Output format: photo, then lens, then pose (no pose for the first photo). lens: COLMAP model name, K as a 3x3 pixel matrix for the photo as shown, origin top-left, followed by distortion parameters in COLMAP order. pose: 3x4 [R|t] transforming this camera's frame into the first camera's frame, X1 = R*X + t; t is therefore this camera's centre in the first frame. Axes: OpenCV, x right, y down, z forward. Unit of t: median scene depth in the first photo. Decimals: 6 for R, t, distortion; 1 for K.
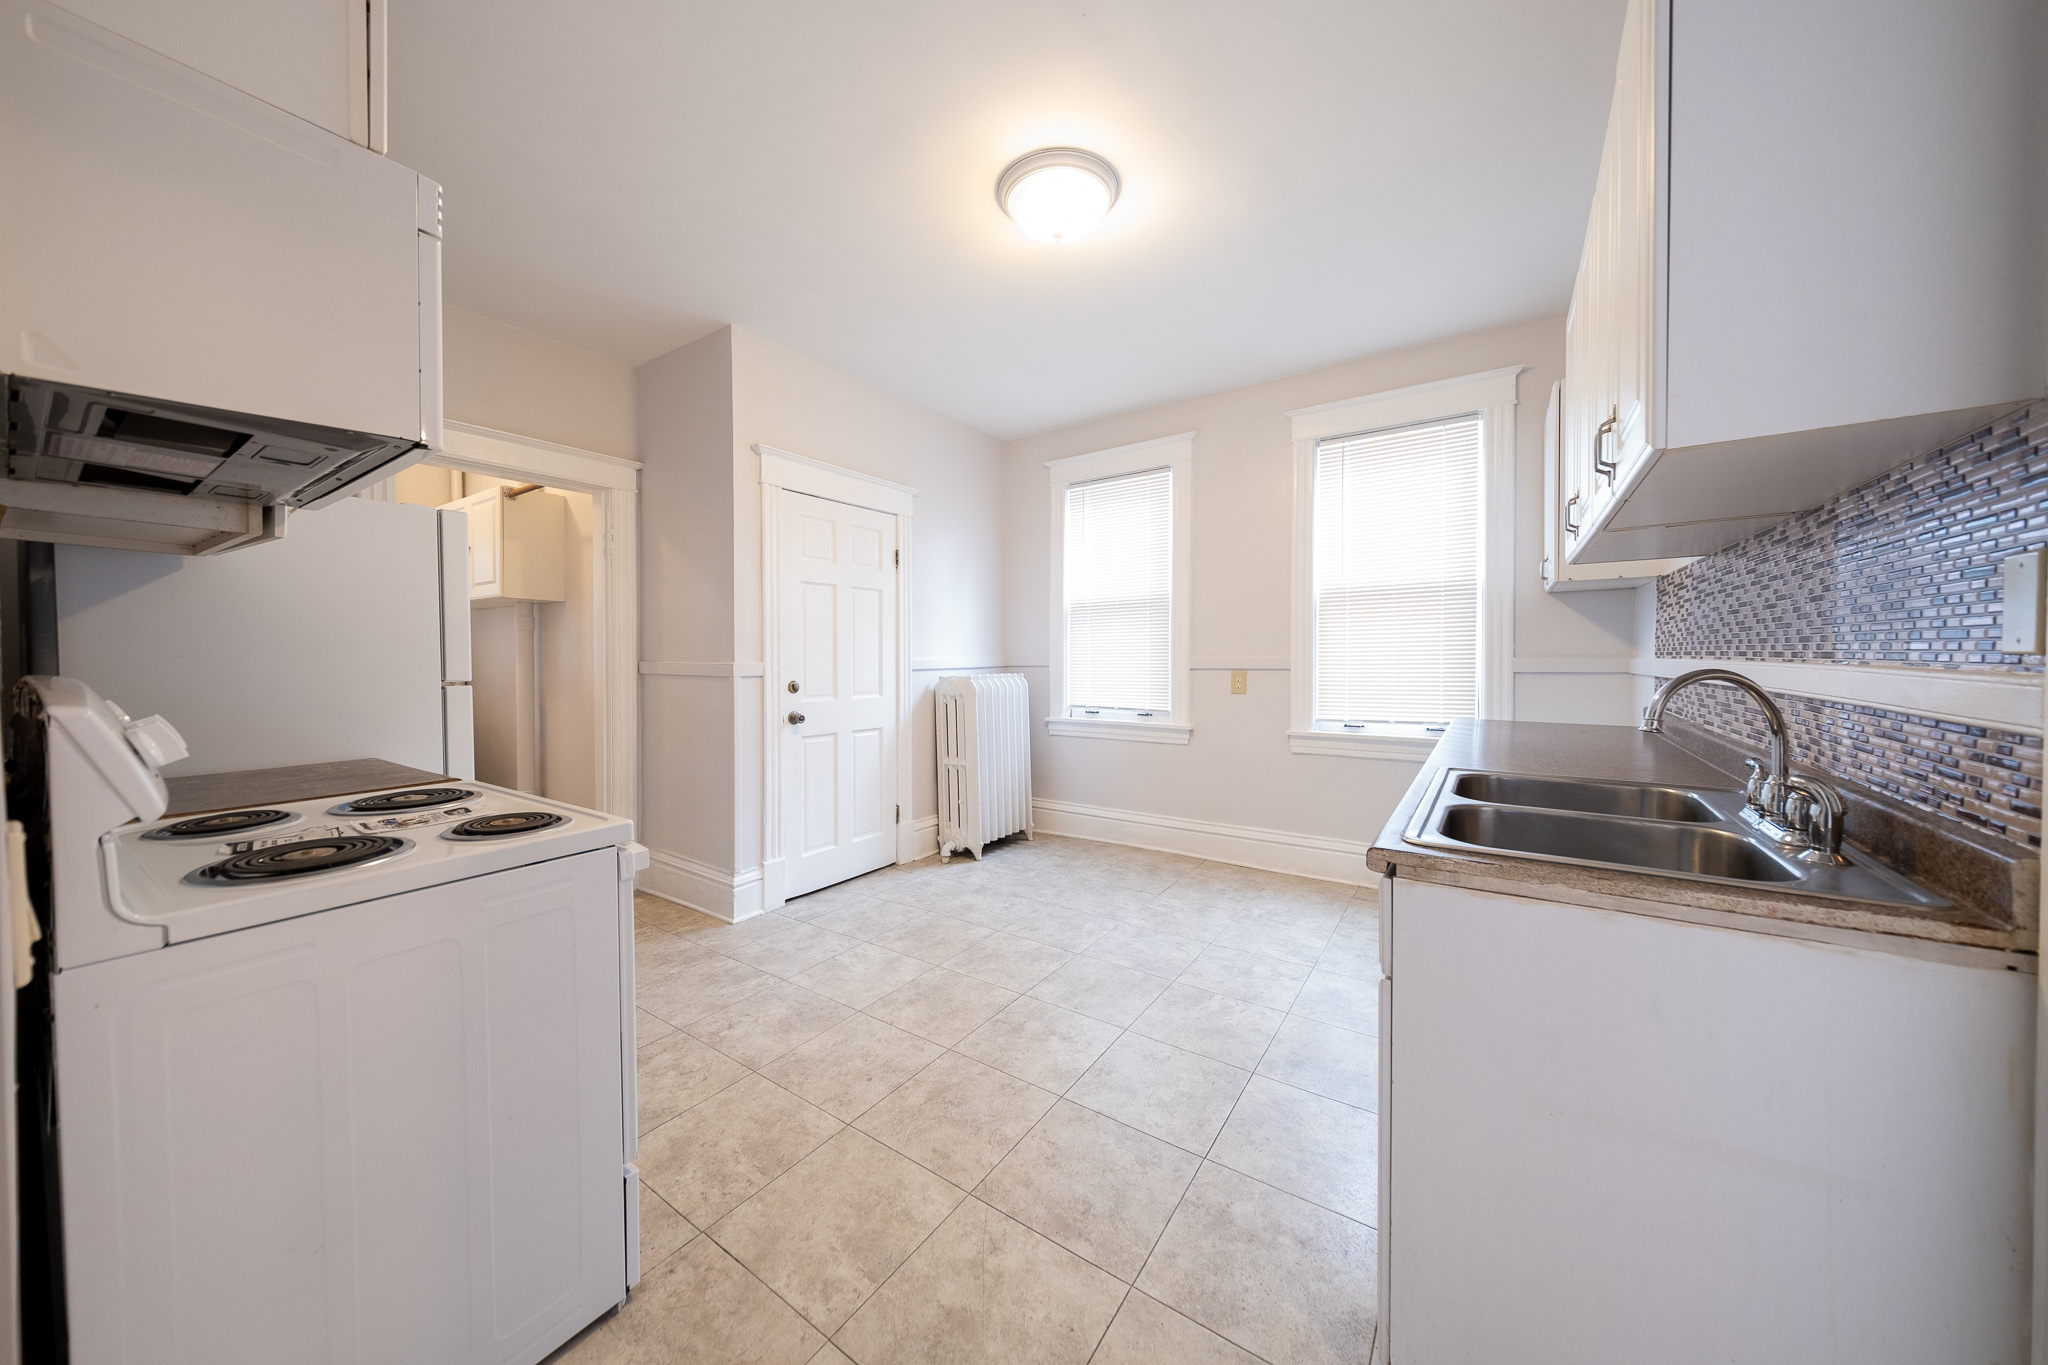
lens RADIAL K [[690.9, 0, 1025.4], [0, 690.9, 666.8], [0, 0, 1]] dist [0.009838, -0.000122]
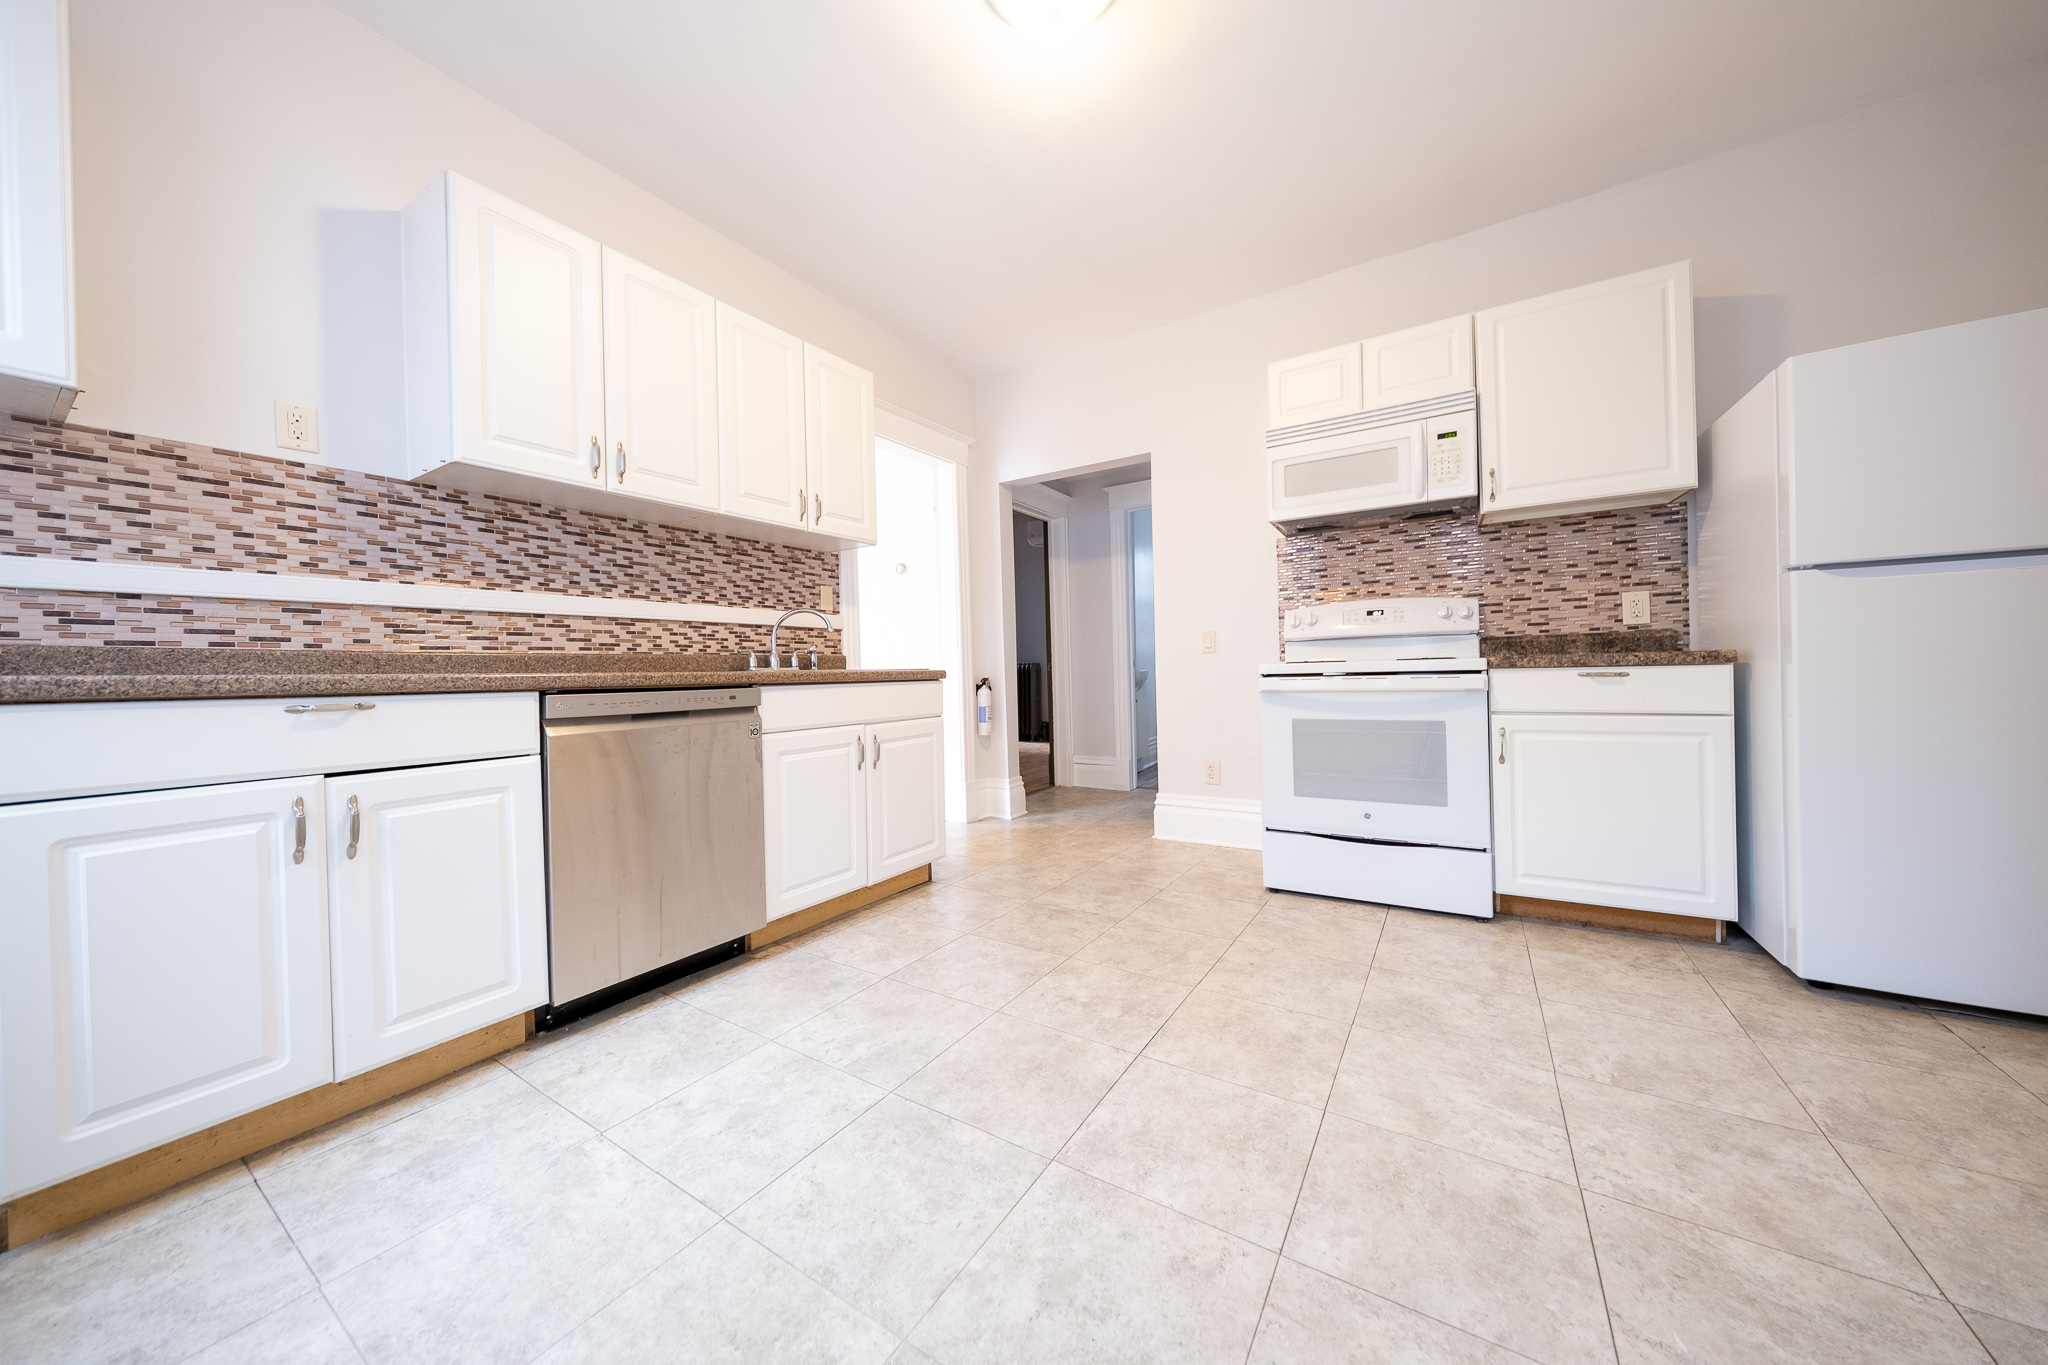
lens RADIAL K [[690.9, 0, 1025.1], [0, 690.9, 675.1], [0, 0, 1]] dist [0.009838, -0.000122]
pose [[-0.999206, 0.026700, -0.029587, 0.111921], [0.025989, 0.999370, 0.024150, 0.093034], [0.030213, 0.023362, -0.999270, 1.615537]]
